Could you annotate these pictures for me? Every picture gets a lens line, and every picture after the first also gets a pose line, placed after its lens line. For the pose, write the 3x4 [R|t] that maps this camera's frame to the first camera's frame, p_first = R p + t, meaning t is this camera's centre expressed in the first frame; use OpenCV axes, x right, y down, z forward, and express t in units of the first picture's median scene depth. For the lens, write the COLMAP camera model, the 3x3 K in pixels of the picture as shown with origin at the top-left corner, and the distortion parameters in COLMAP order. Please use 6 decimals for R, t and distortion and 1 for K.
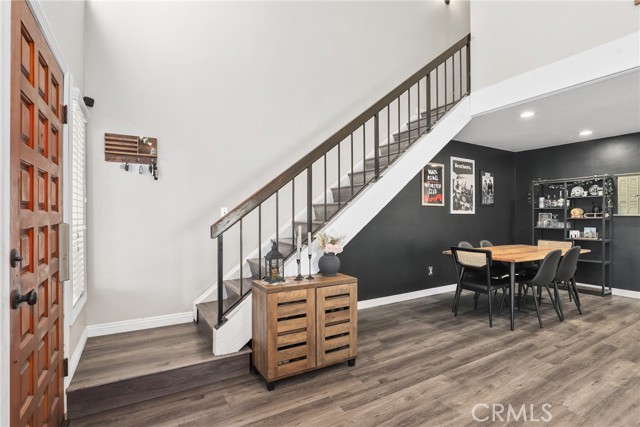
lens RADIAL K [[314.1, 0, 321.1], [0, 314.1, 216.0], [0, 0, 1]] dist [-0.015136, 0.002871]
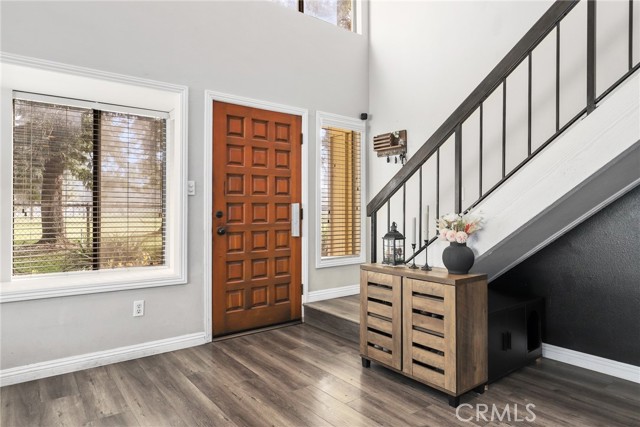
lens RADIAL K [[394.7, 0, 313.1], [0, 394.7, 202.6], [0, 0, 1]] dist [-0.001125, -0.000006]
pose [[0.107743, -0.021567, -0.993945, 0.673246], [-0.000421, 0.999764, -0.021739, 0.034199], [0.994179, 0.002761, 0.107708, 0.426995]]
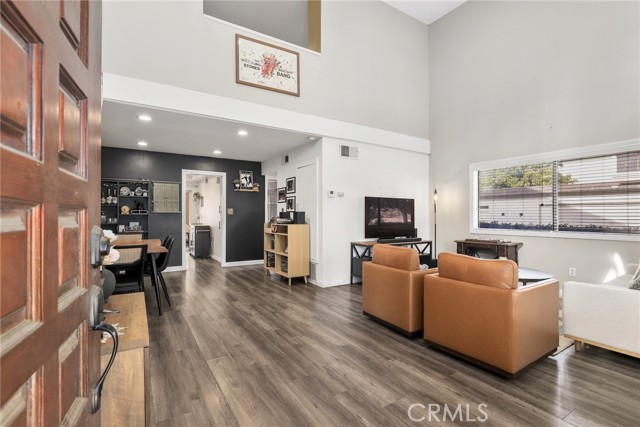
lens RADIAL K [[295.1, 0, 318.7], [0, 295.1, 216.4], [0, 0, 1]] dist [-0.018510, 0.000952]
pose [[-0.019598, -0.004376, 0.999798, -0.402714], [-0.000058, 0.999990, 0.004376, 0.014488], [-0.999808, 0.000028, -0.019598, 0.437946]]
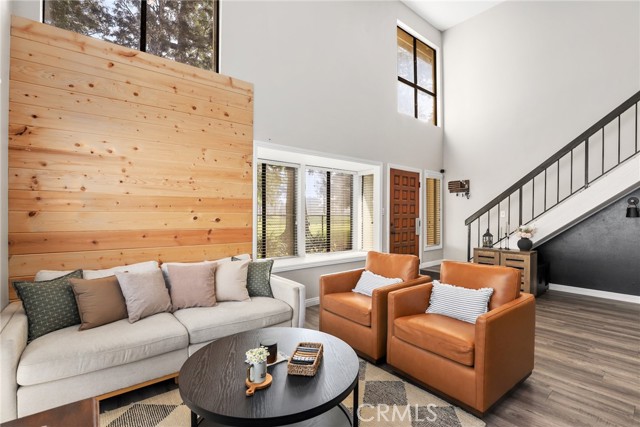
lens RADIAL K [[295.1, 0, 321.3], [0, 295.1, 214.5], [0, 0, 1]] dist [-0.018510, 0.000952]
pose [[0.154160, 0.000295, -0.988046, 1.074608], [-0.001610, 0.999999, 0.000047, -0.005407], [0.988045, 0.001584, 0.154160, -0.258421]]
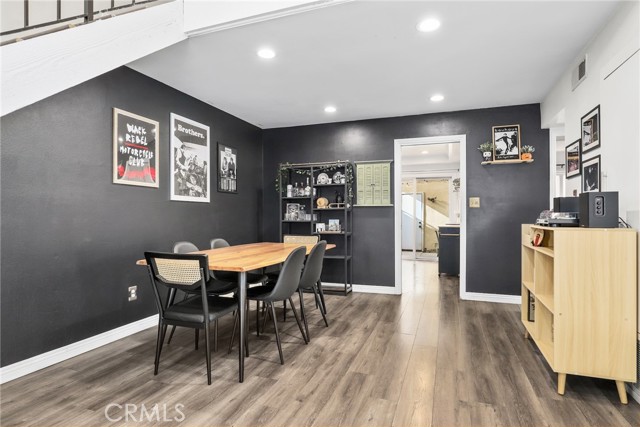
lens RADIAL K [[348.0, 0, 320.2], [0, 348.0, 216.3], [0, 0, 1]] dist [-0.020030, -0.000027]
pose [[0.776880, -0.003824, 0.629637, 0.287453], [0.002708, 0.999993, 0.002733, 0.035742], [-0.629643, -0.000418, 0.776884, 0.349242]]
